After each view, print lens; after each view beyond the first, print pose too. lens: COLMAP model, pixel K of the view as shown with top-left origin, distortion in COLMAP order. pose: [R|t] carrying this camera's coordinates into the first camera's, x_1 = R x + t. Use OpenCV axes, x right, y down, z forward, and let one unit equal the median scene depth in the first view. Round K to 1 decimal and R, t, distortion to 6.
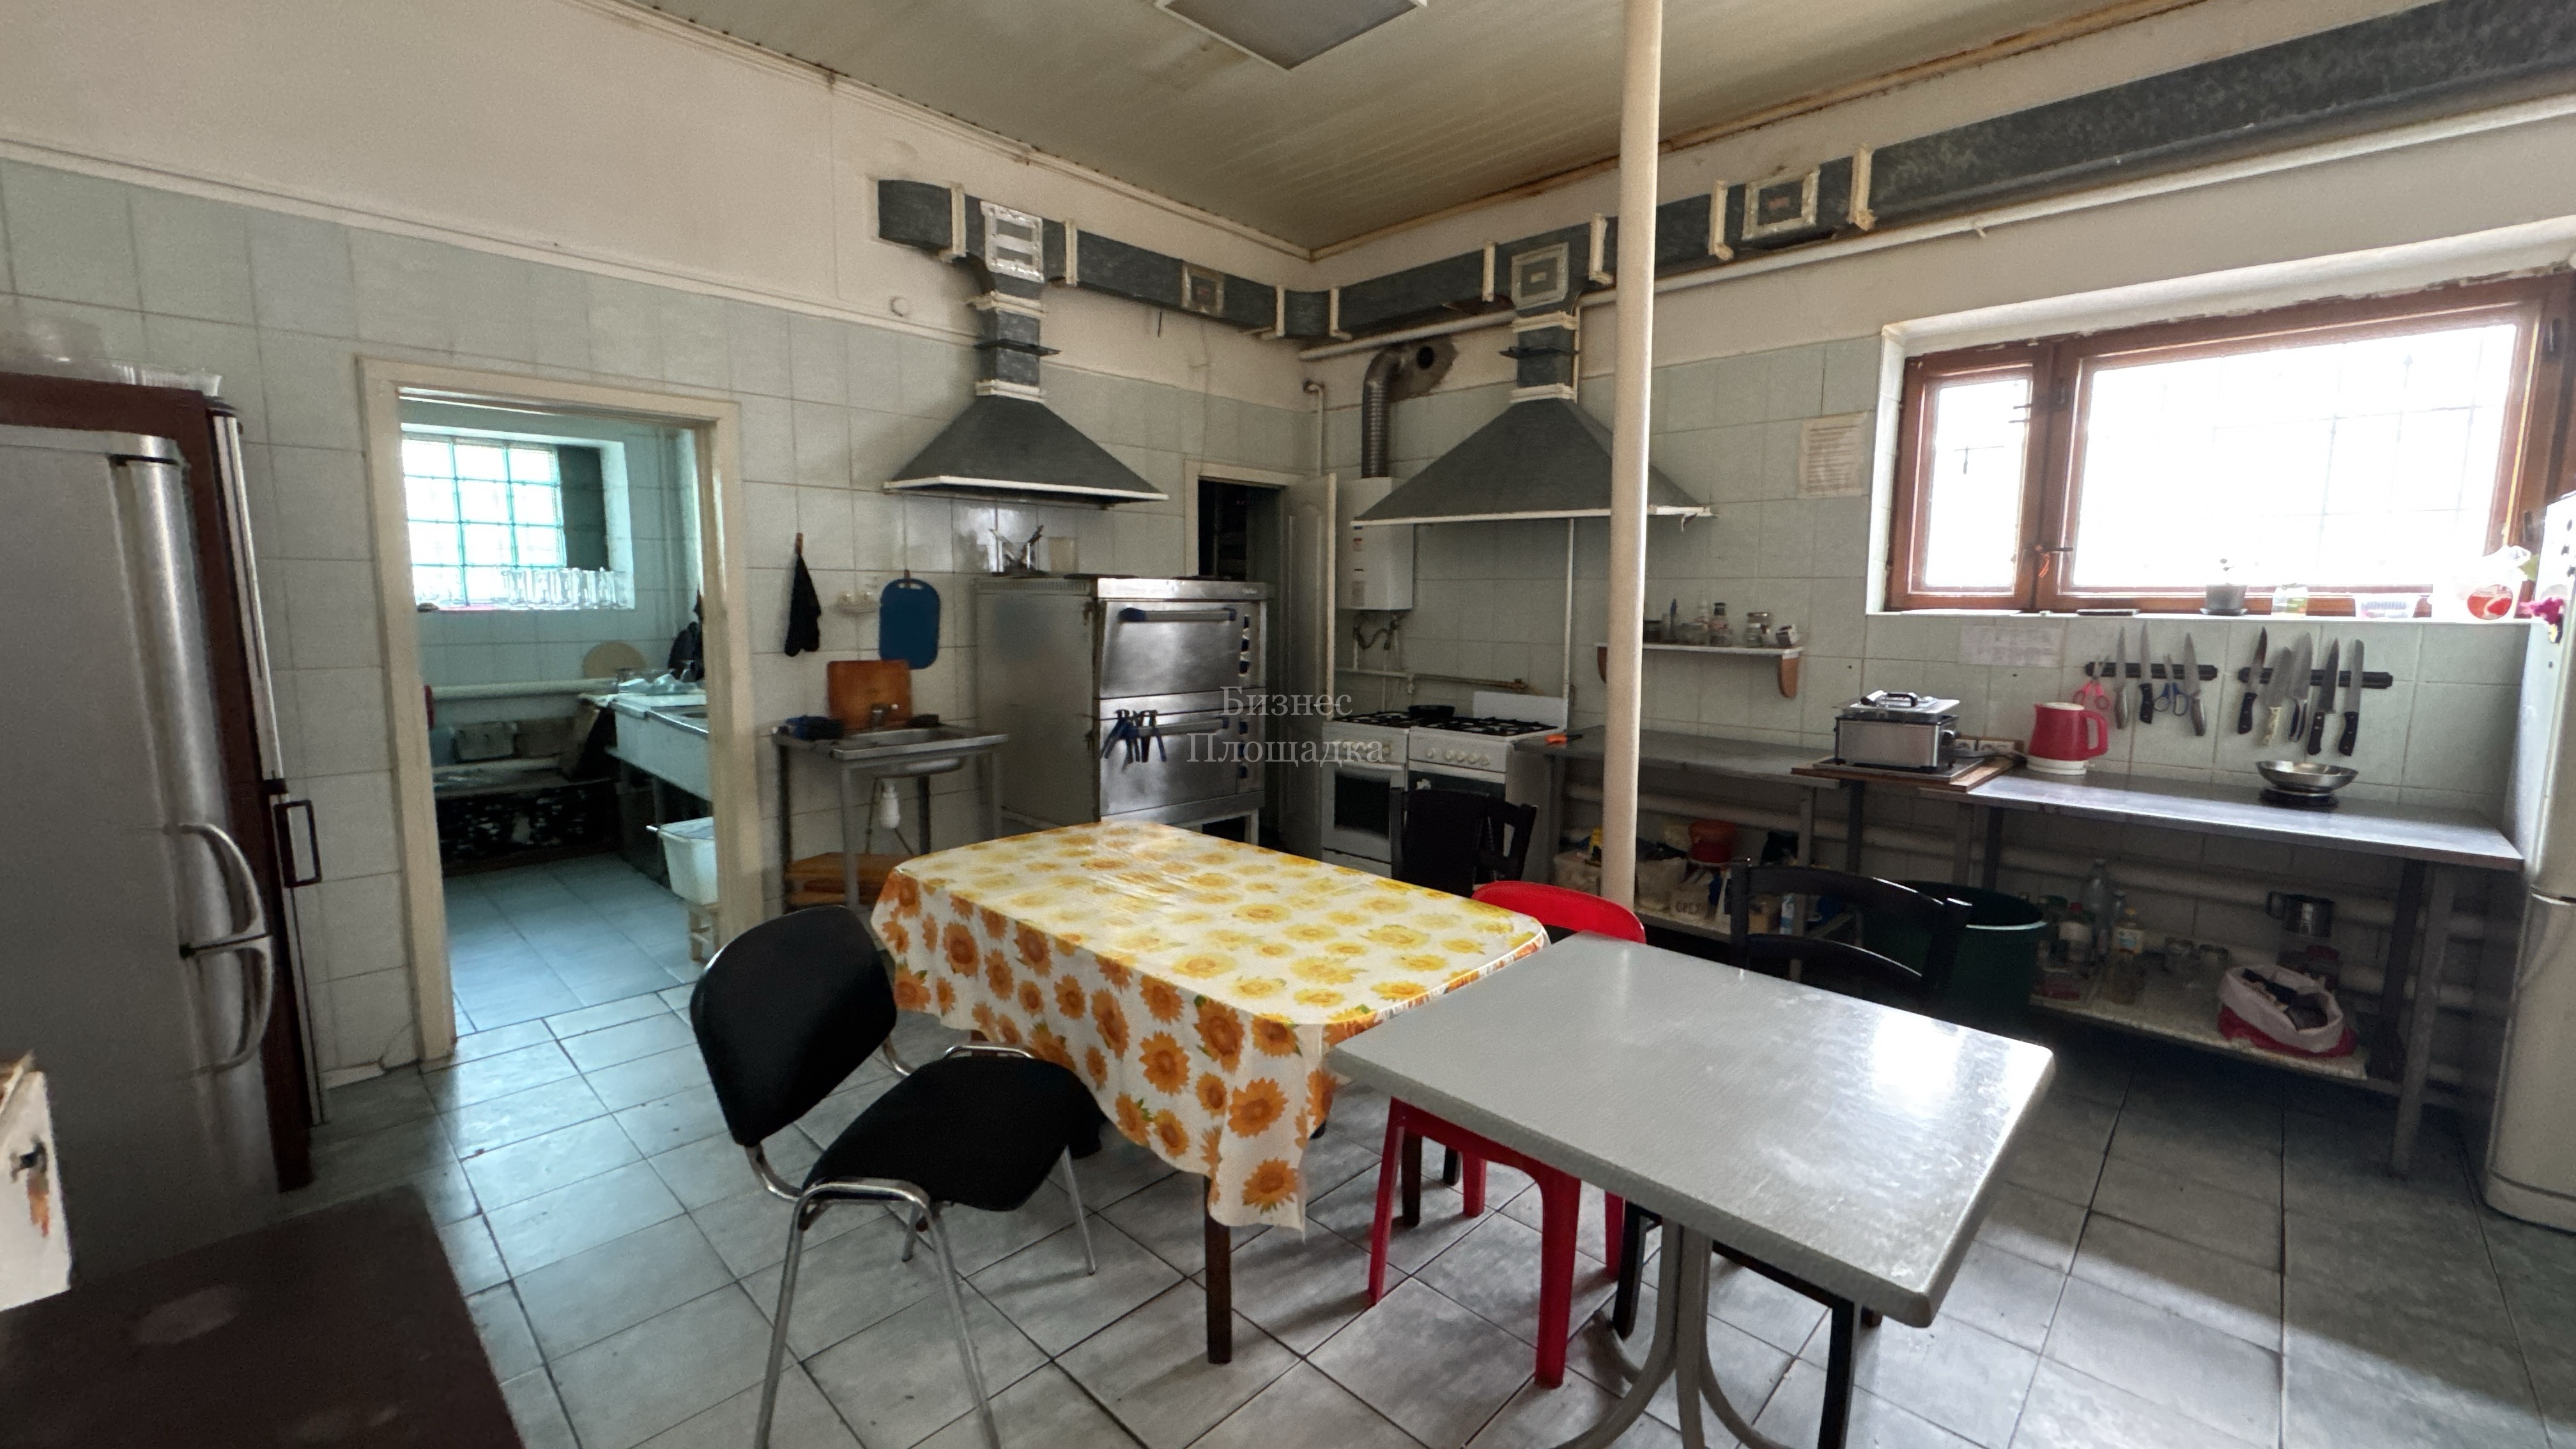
lens RADIAL K [[1026.3, 0, 1289.3], [0, 1026.3, 719.5], [0, 0, 1]] dist [0.000181, 0.000368]
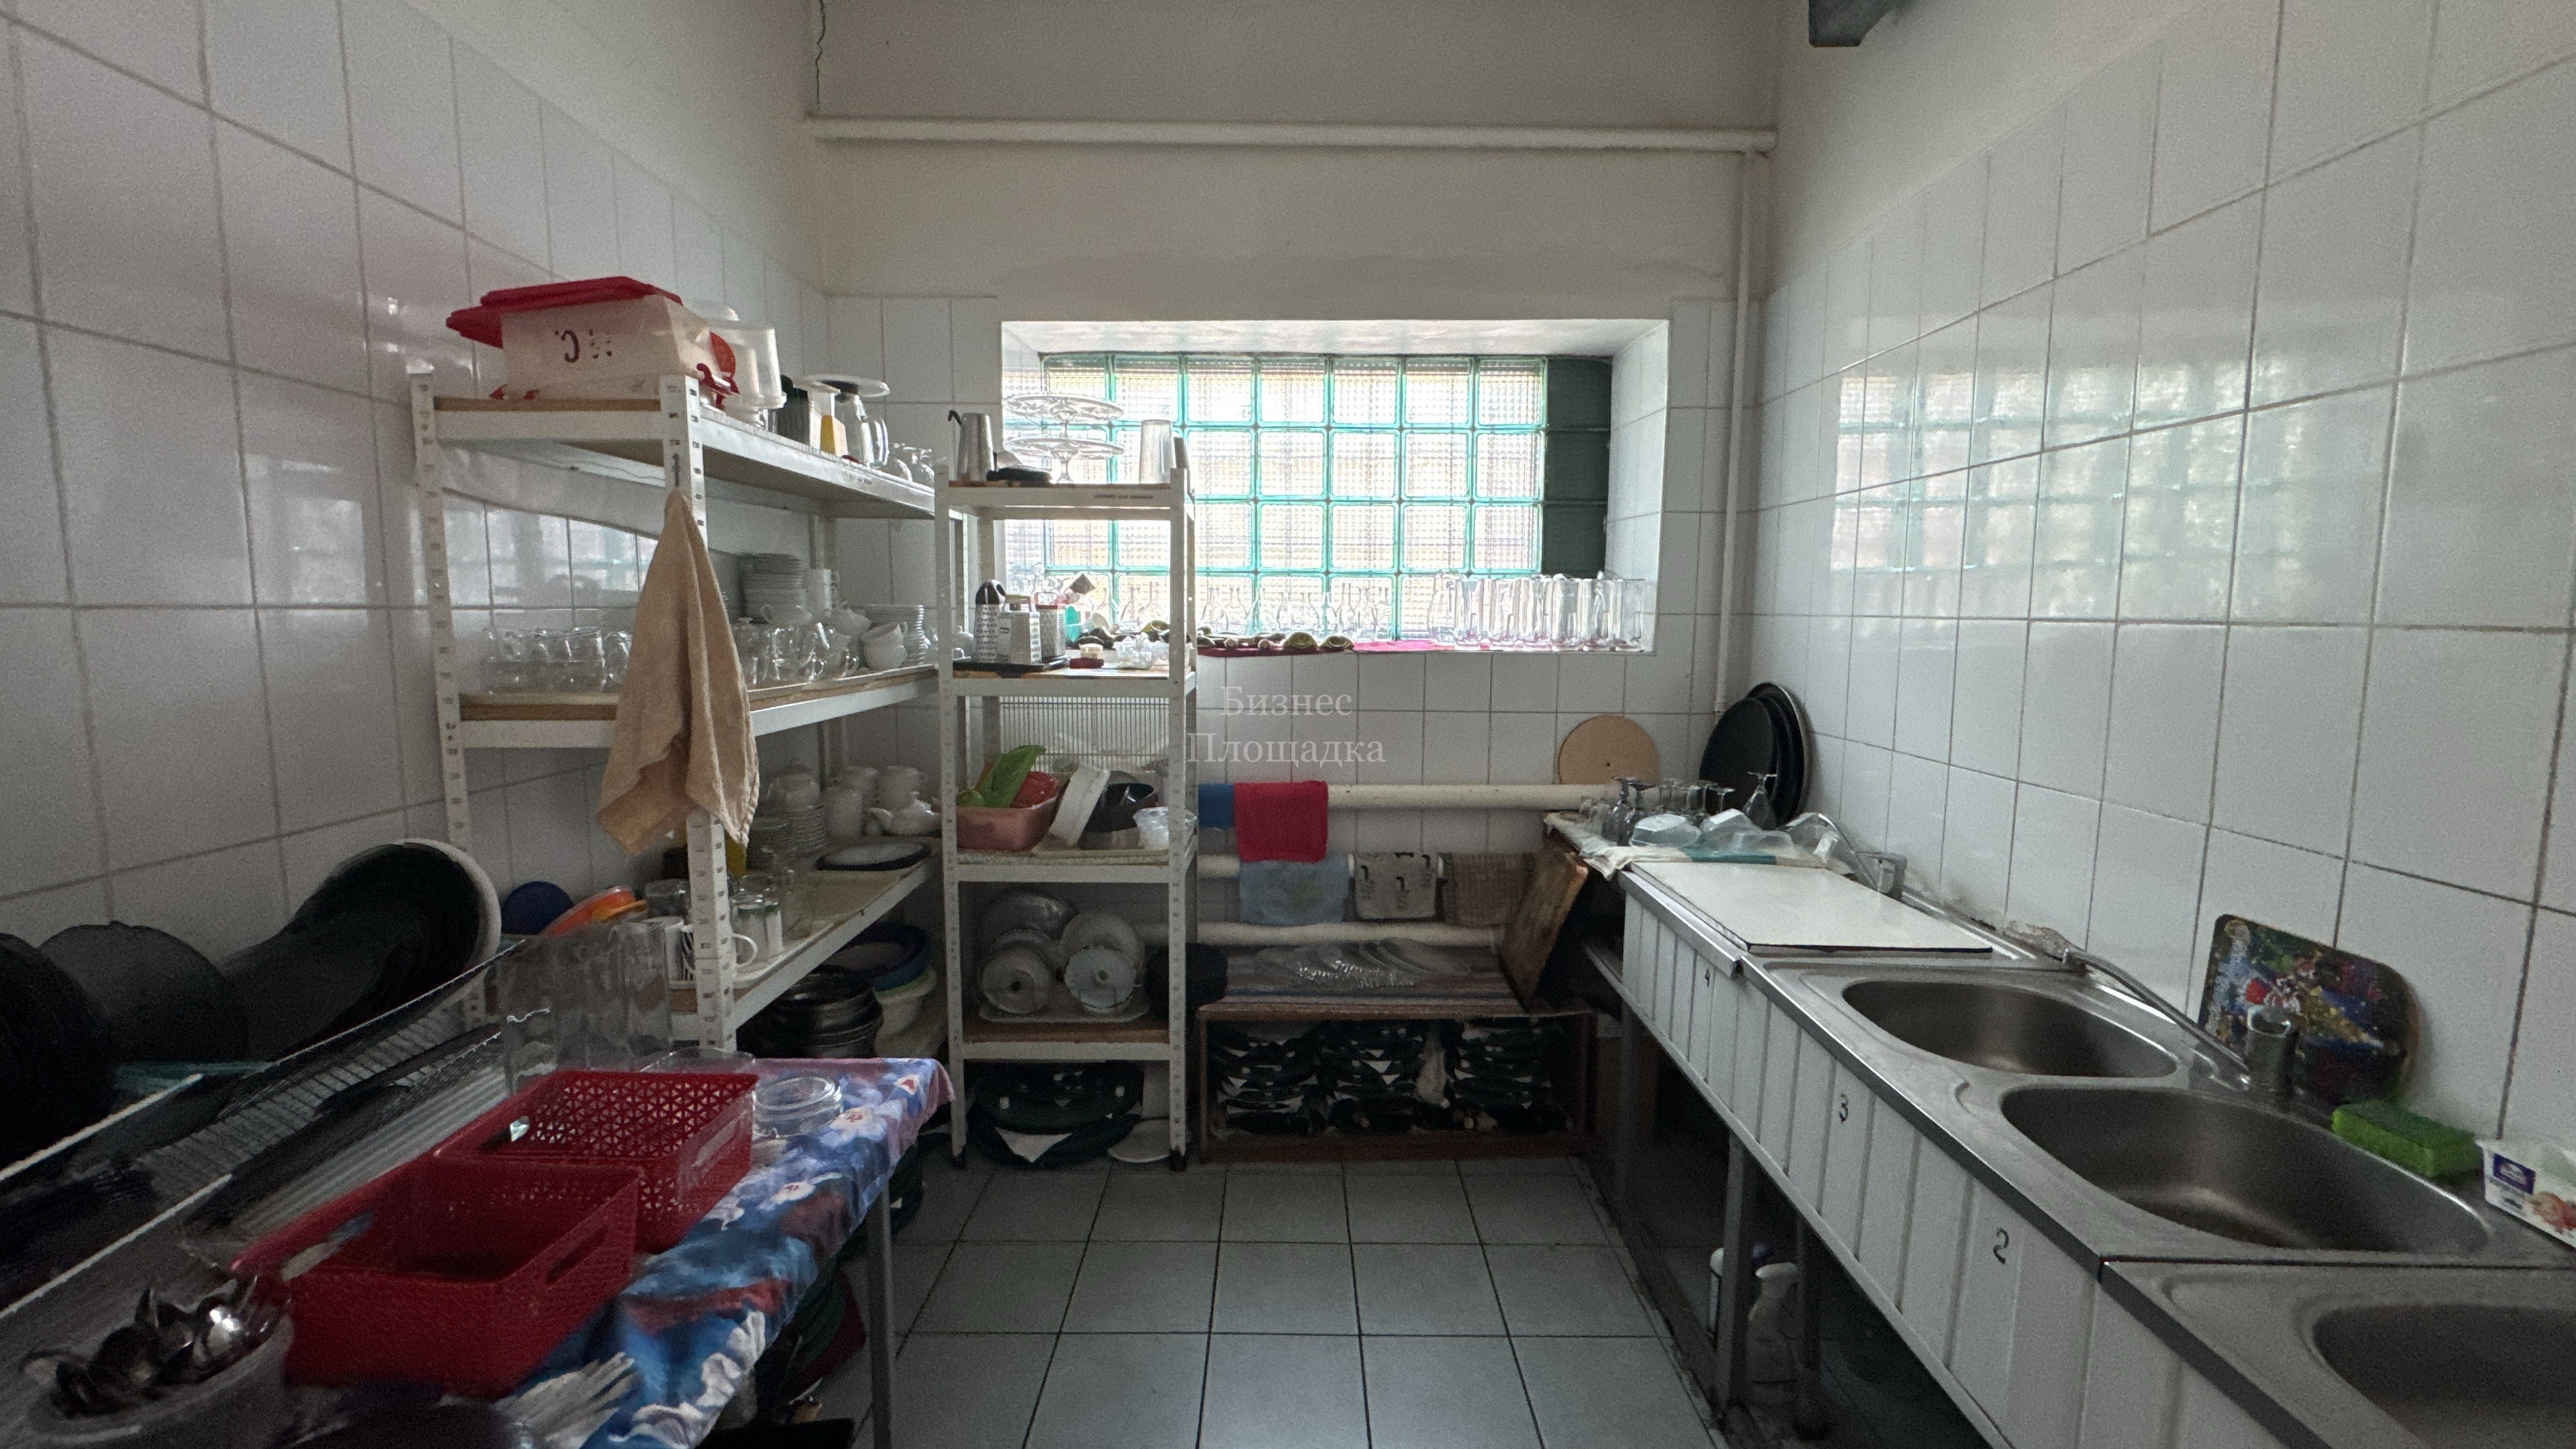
lens RADIAL K [[1026.3, 0, 1294.8], [0, 1026.3, 719.6], [0, 0, 1]] dist [0.000181, 0.000368]
pose [[0.699698, 0.076656, -0.710314, -0.677201], [-0.090923, 0.995697, 0.017889, -0.114608], [0.708629, 0.052067, 0.703657, 0.882633]]
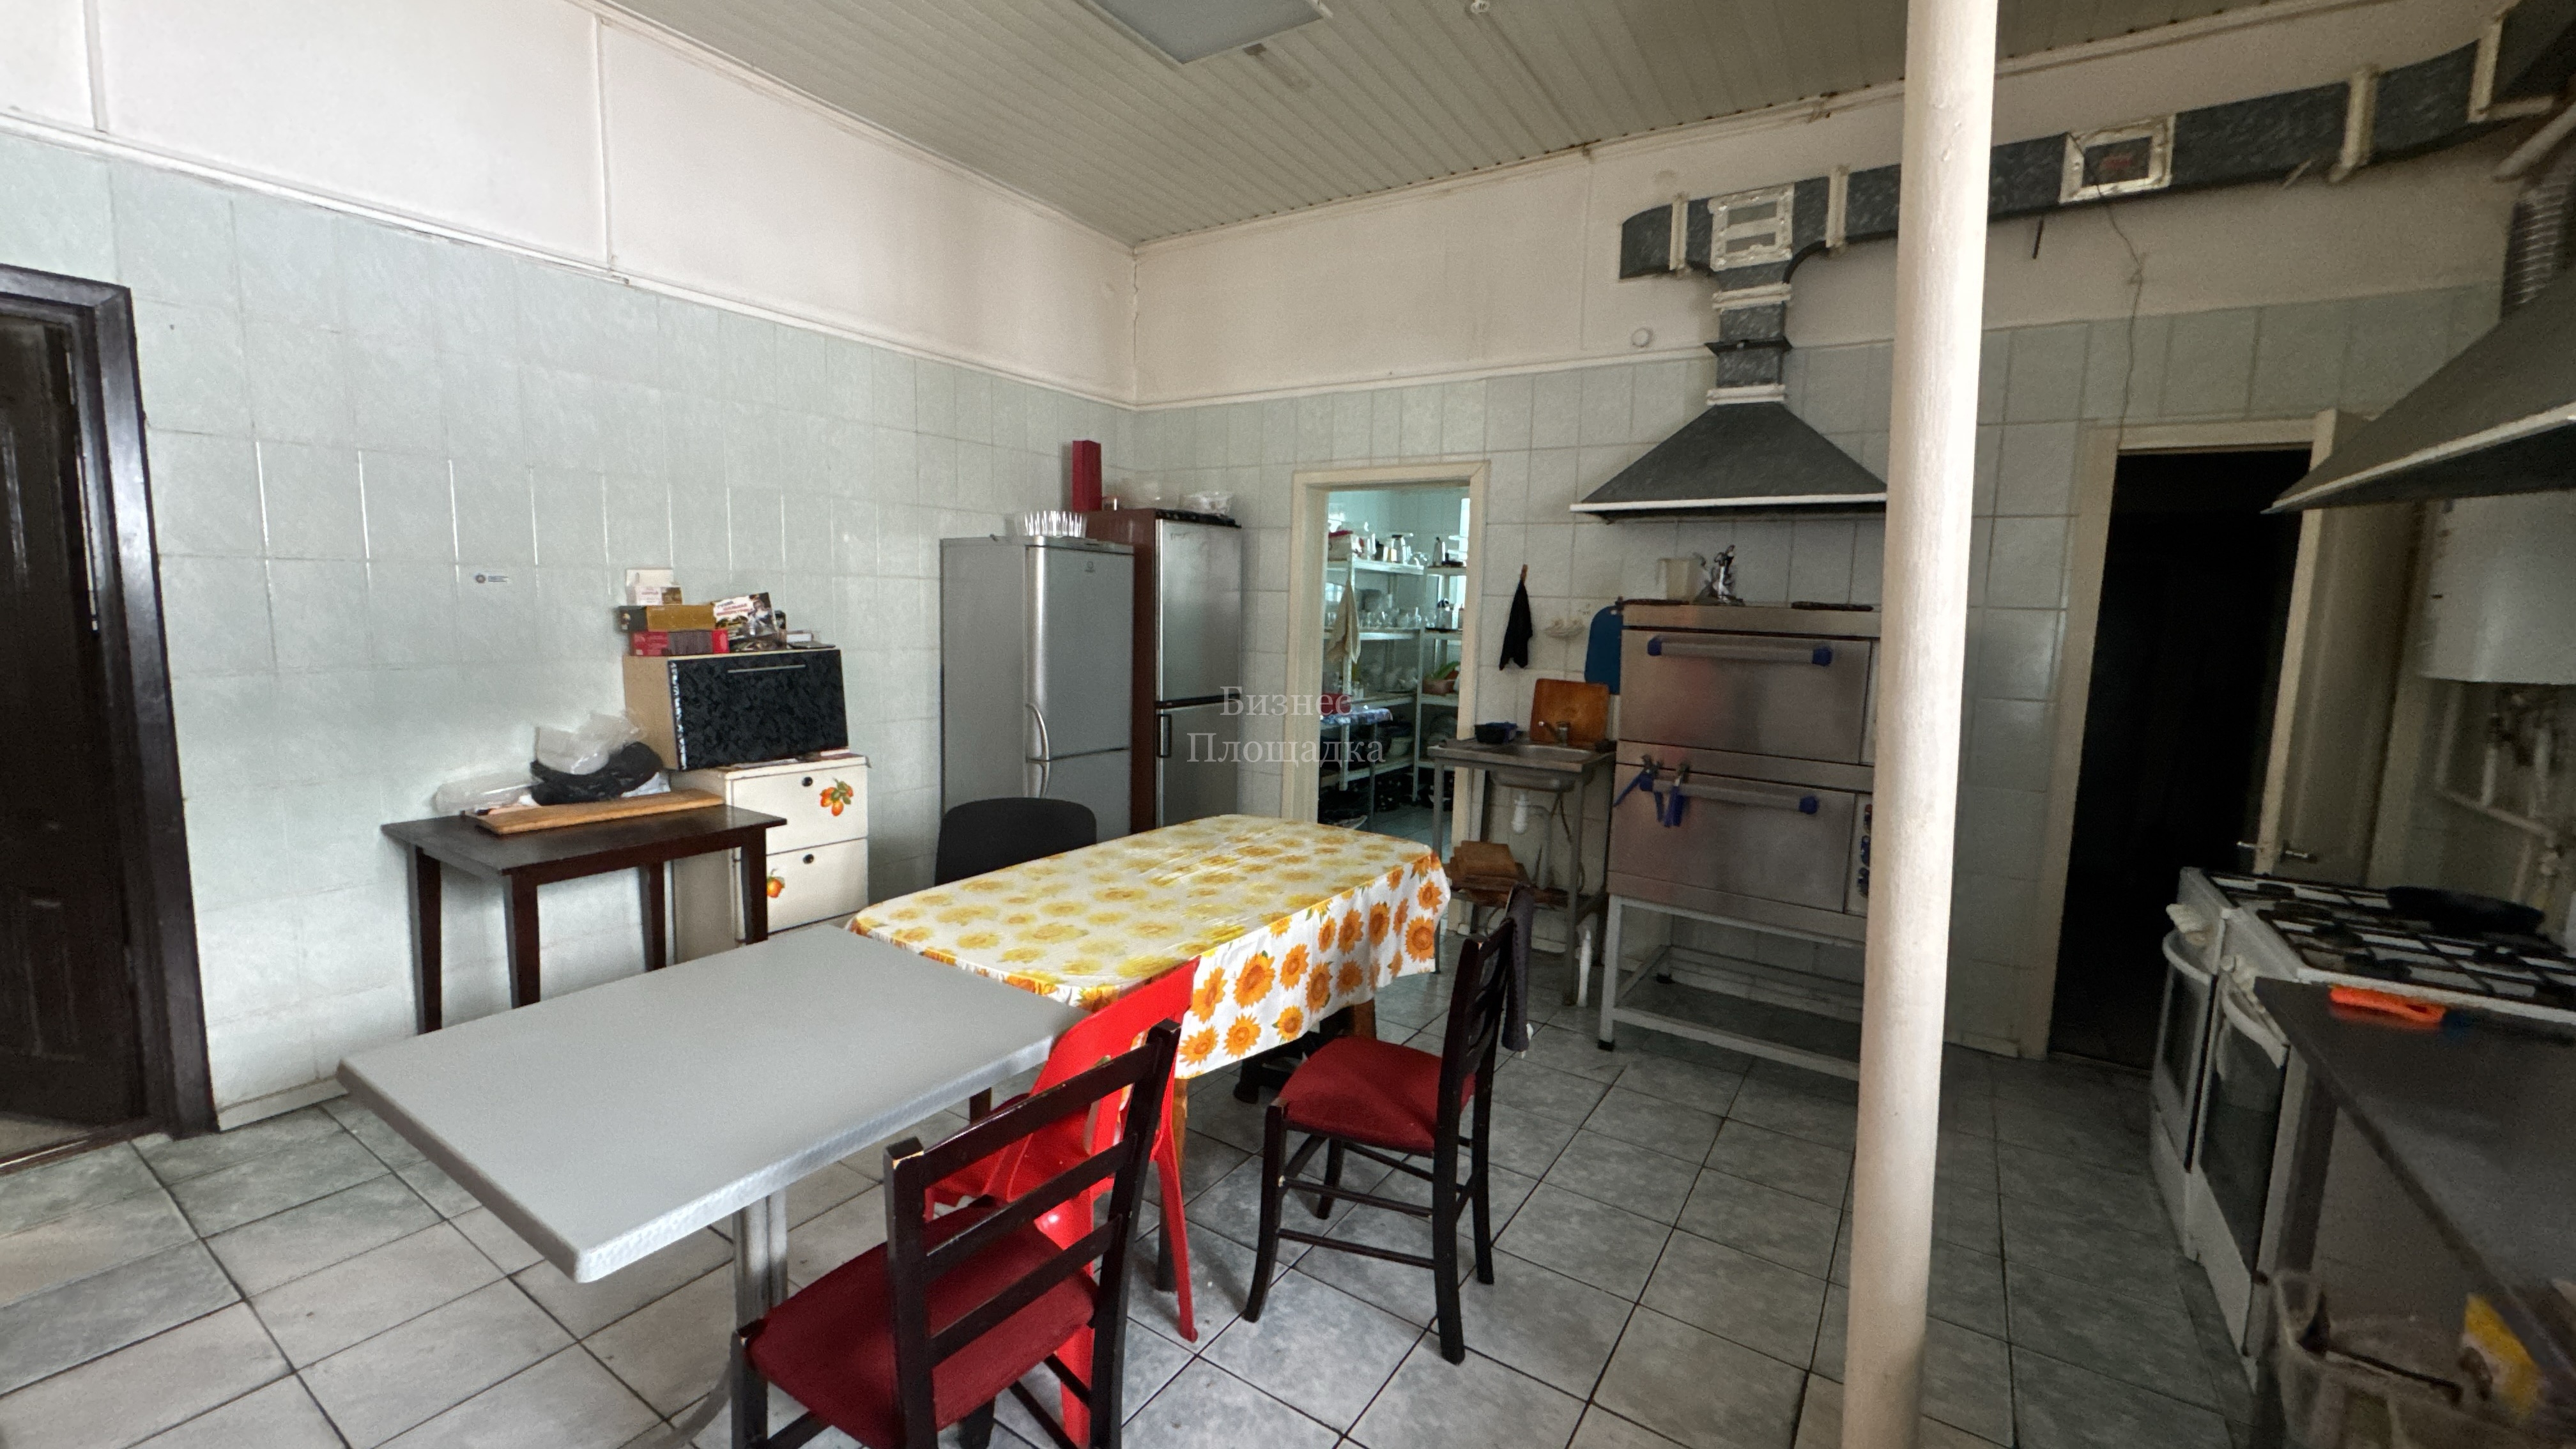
lens RADIAL K [[1026.3, 0, 1285.9], [0, 1026.3, 716.2], [0, 0, 1]] dist [0.000181, 0.000368]
pose [[0.186189, 0.109830, -0.976356, 0.632545], [-0.151258, 0.985090, 0.081968, -0.070342], [0.970801, 0.132420, 0.200025, 0.550253]]
